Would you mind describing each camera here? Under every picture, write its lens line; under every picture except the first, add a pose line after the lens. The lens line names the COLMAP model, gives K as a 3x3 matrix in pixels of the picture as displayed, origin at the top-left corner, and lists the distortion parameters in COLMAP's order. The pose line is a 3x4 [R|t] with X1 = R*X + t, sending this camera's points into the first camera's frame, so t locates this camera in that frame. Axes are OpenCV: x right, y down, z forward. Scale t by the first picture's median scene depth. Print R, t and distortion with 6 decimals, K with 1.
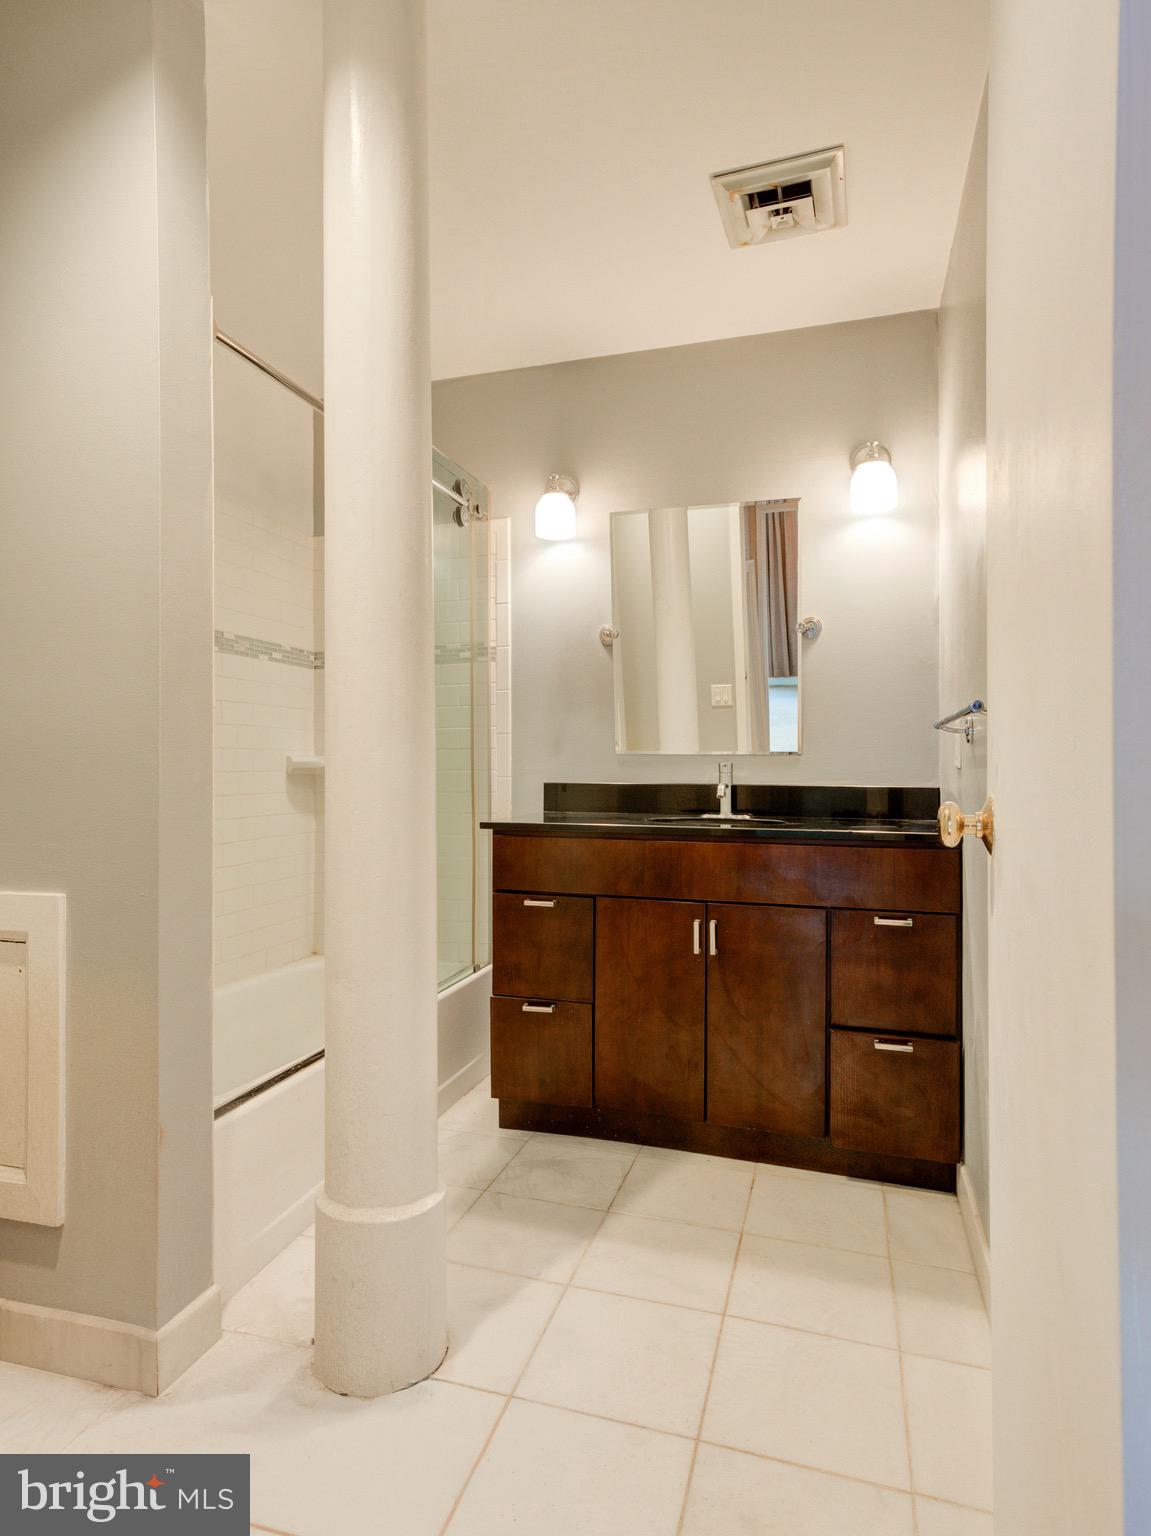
lens RADIAL K [[827.6, 0, 574.3], [0, 827.6, 763.6], [0, 0, 1]] dist [-0.009348, 0.016394]
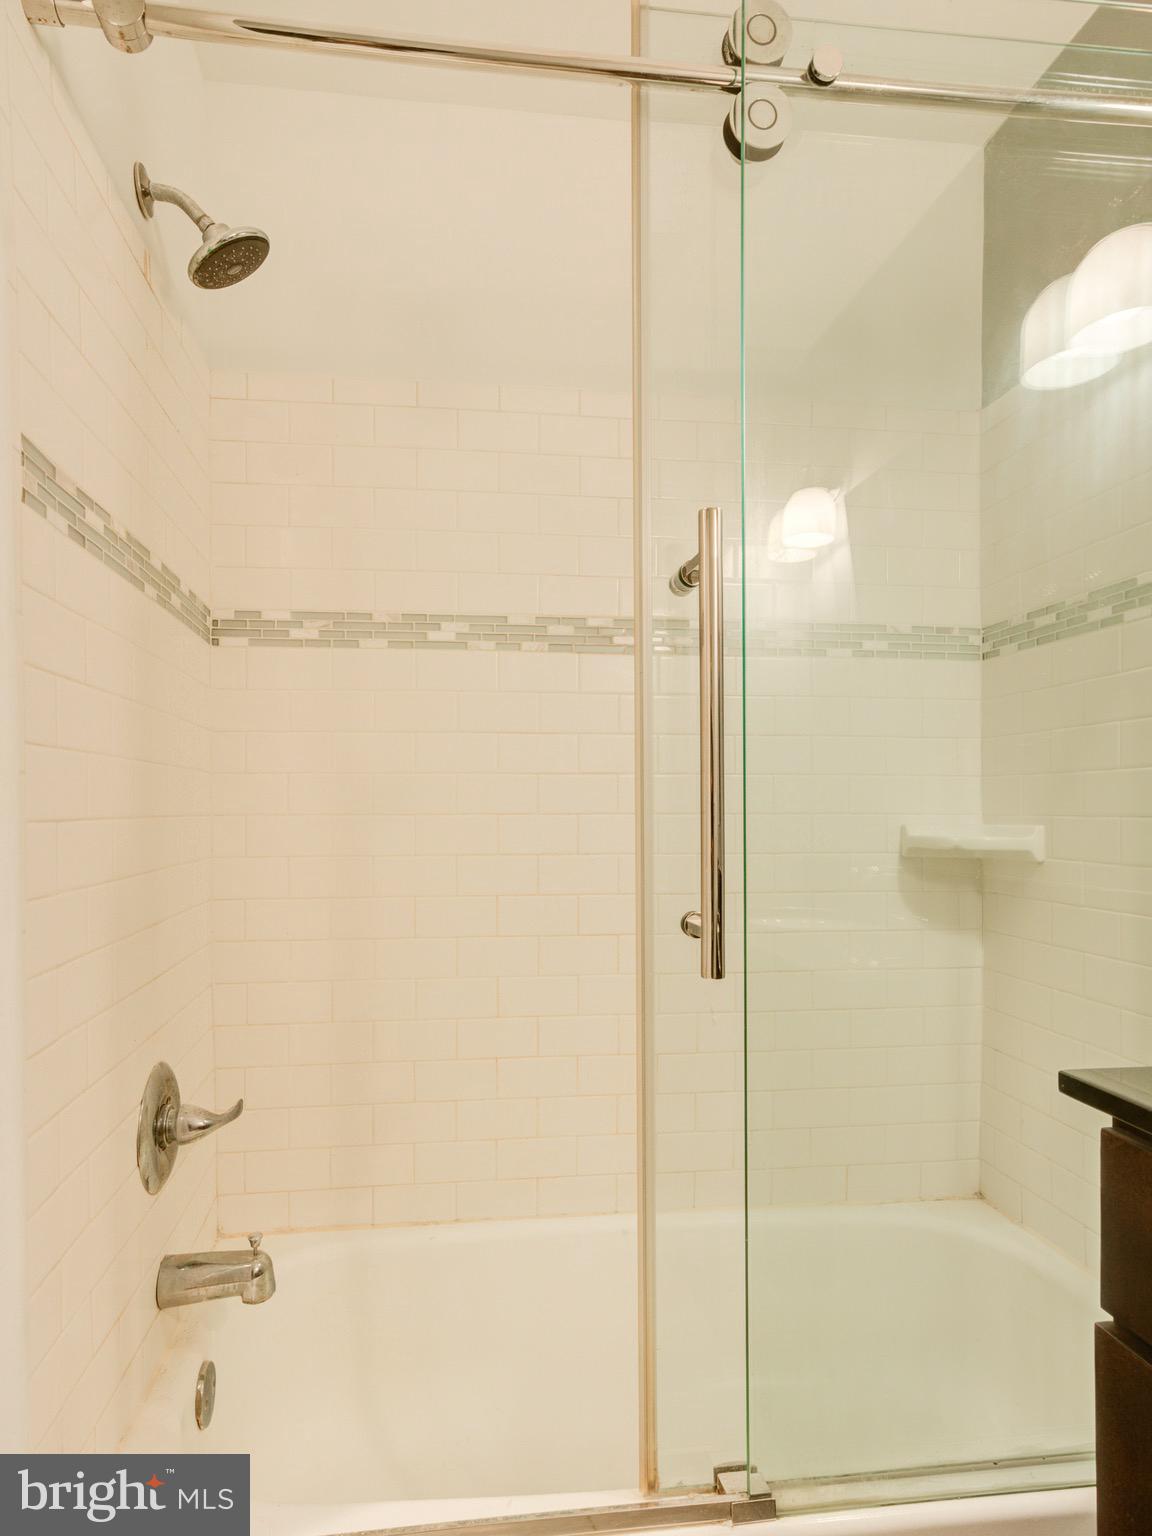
lens RADIAL K [[827.6, 0, 575.3], [0, 827.6, 814.3], [0, 0, 1]] dist [-0.009348, 0.016394]
pose [[0.390062, 0.008942, -0.920745, 0.075224], [-0.001559, 0.999958, 0.009051, -0.021065], [0.920787, -0.002095, 0.390059, 0.585555]]
